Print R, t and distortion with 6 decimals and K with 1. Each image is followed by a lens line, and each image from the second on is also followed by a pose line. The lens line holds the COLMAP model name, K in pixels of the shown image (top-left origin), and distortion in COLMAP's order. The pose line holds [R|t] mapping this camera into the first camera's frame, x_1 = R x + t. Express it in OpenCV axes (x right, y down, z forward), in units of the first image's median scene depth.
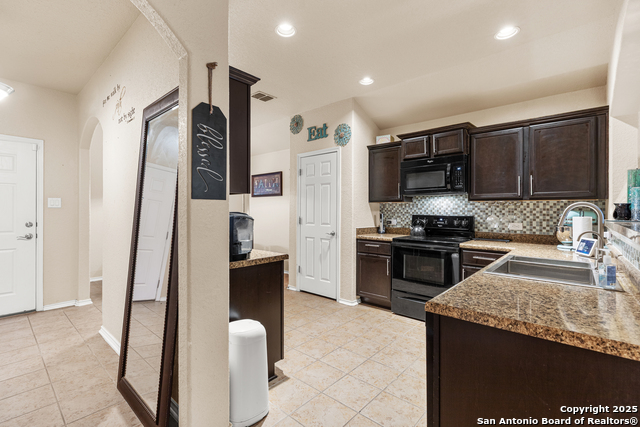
lens RADIAL K [[286.0, 0, 320.0], [0, 286.0, 213.5], [0, 0, 1]] dist [-0.000902, -0.000093]
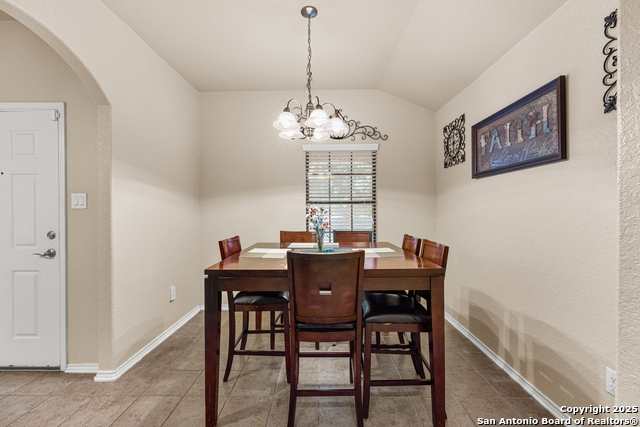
lens RADIAL K [[286.0, 0, 320.0], [0, 286.0, 213.5], [0, 0, 1]] dist [-0.000902, -0.000093]
pose [[0.663030, -0.003979, -0.748583, -0.079743], [0.001208, 0.999990, -0.004246, -0.003578], [0.748592, 0.001911, 0.663028, 0.608297]]
